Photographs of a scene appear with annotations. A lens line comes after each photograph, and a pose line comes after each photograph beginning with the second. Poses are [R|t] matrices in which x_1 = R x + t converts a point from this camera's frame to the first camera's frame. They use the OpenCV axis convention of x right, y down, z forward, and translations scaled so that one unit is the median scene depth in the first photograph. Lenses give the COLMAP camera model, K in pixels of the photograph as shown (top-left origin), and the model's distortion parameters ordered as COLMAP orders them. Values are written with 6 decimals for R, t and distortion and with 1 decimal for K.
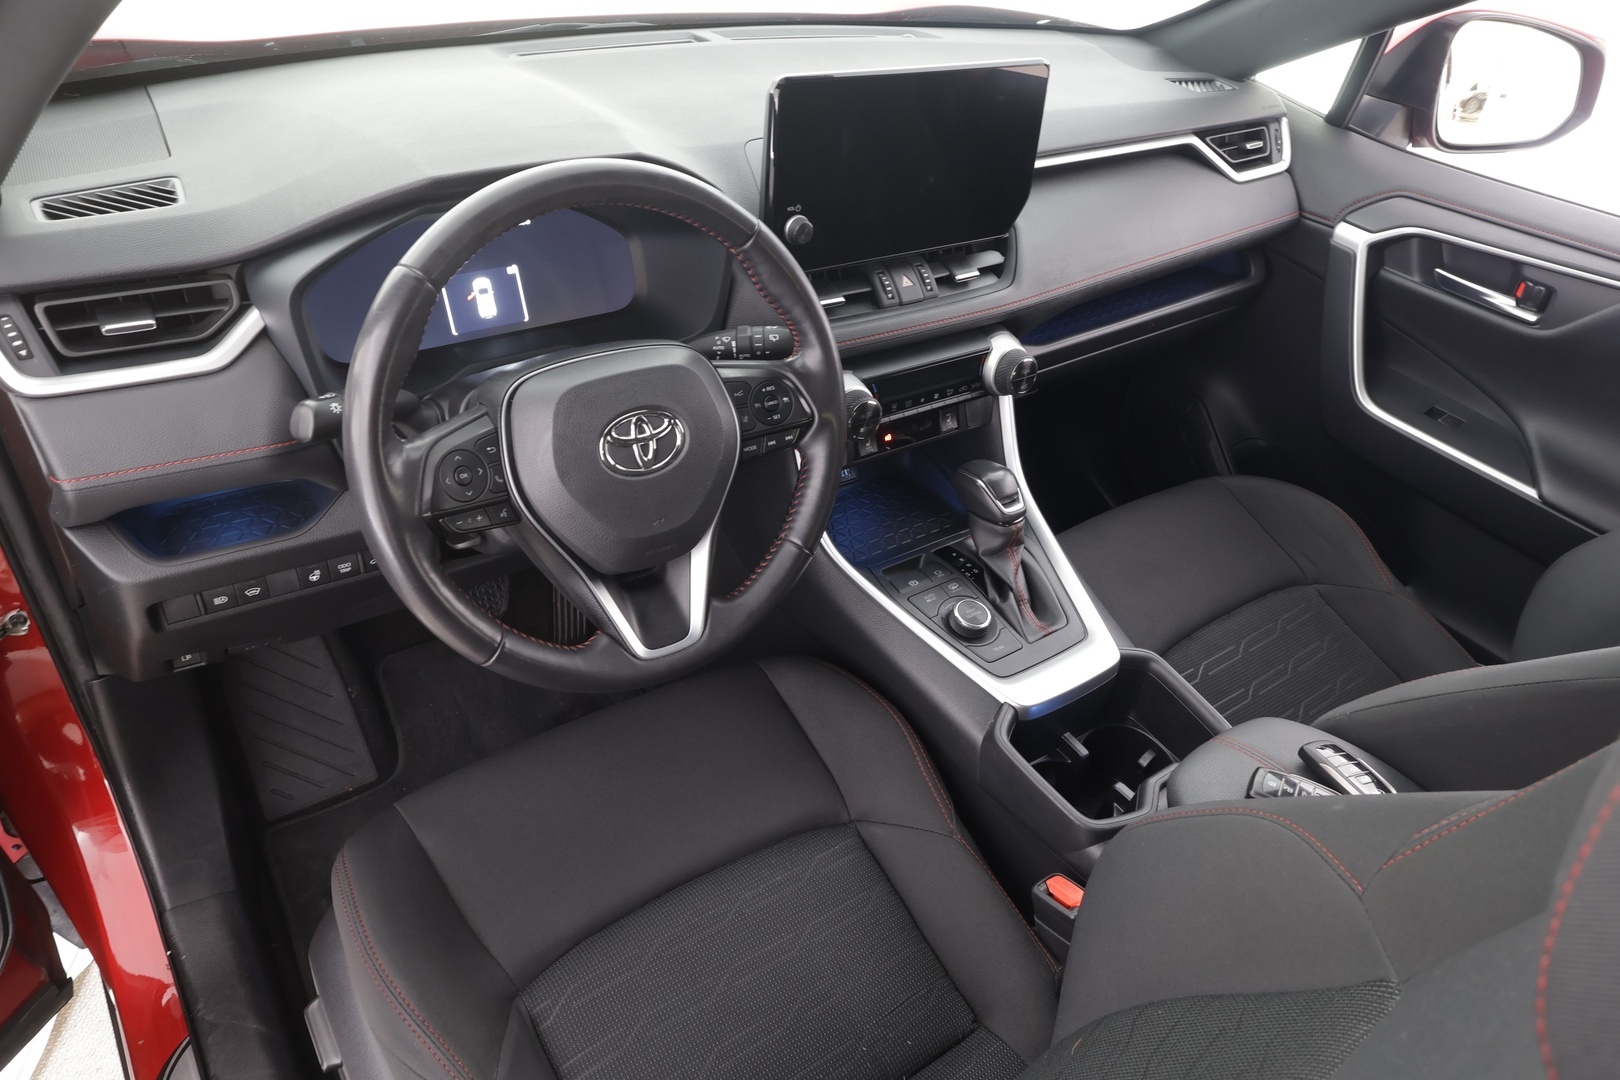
lens RADIAL K [[1144.1, 0, 810.0], [0, 1144.1, 540.0], [0, 0, 1]] dist [0.001563, -0.001559]
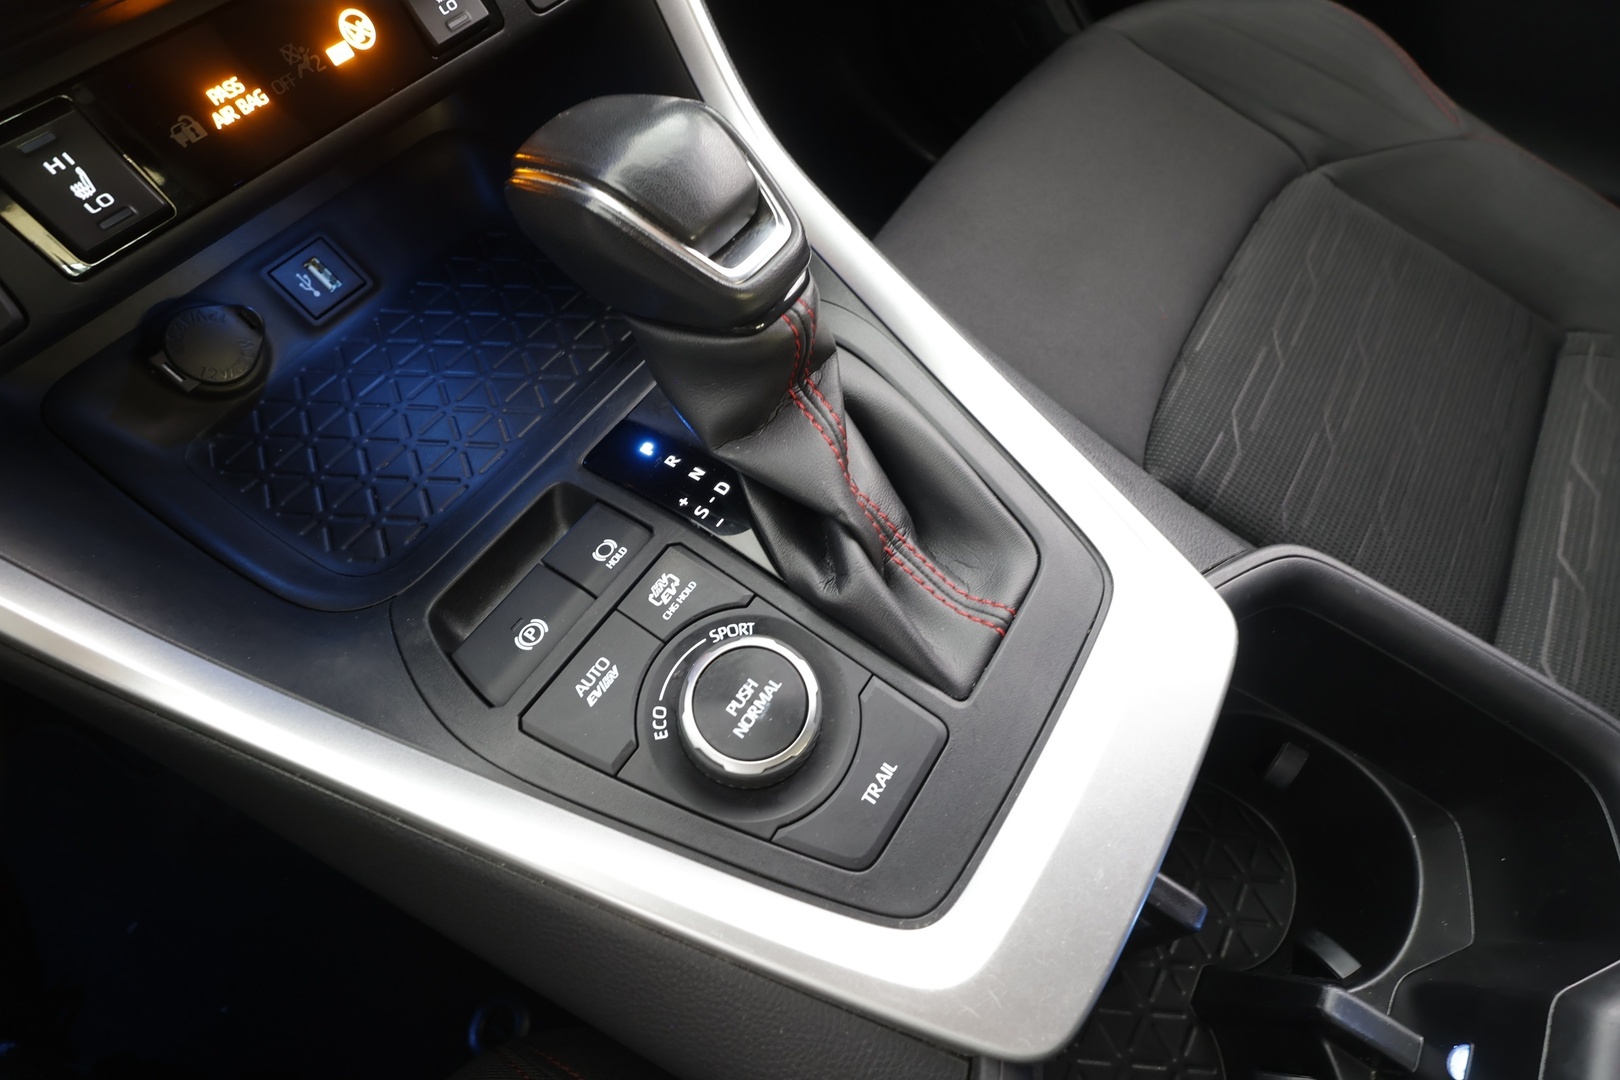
lens RADIAL K [[733.2, 0, 810.0], [0, 733.2, 540.0], [0, 0, 1]] dist [-0.003111, -0.000446]
pose [[0.931809, -0.361199, 0.035602, 0.156040], [0.317212, 0.858127, 0.403726, -0.035724], [-0.176376, -0.364902, 0.914187, 0.806817]]
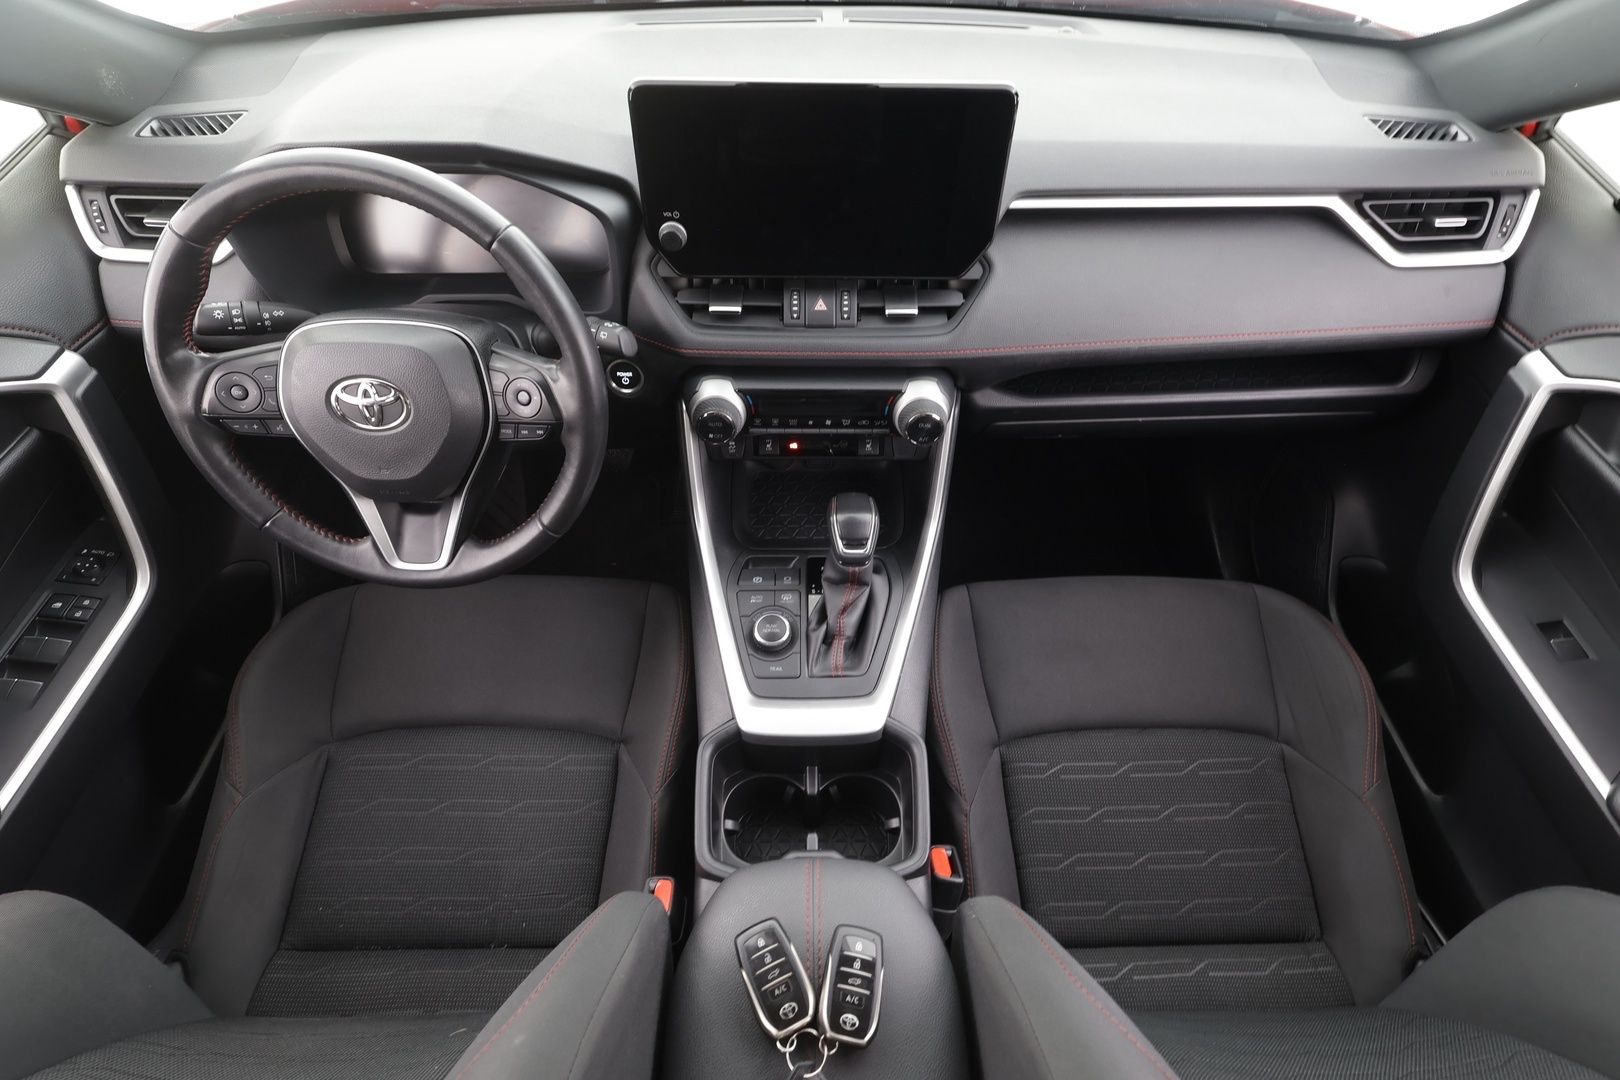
lens RADIAL K [[786.1, 0, 810.0], [0, 786.1, 540.0], [0, 0, 1]] dist [-0.002129, 0.000512]
pose [[0.805499, 0.375779, -0.458216, 0.455503], [-0.277467, 0.922398, 0.268691, -0.211384], [0.523626, -0.089290, 0.847256, 0.379327]]
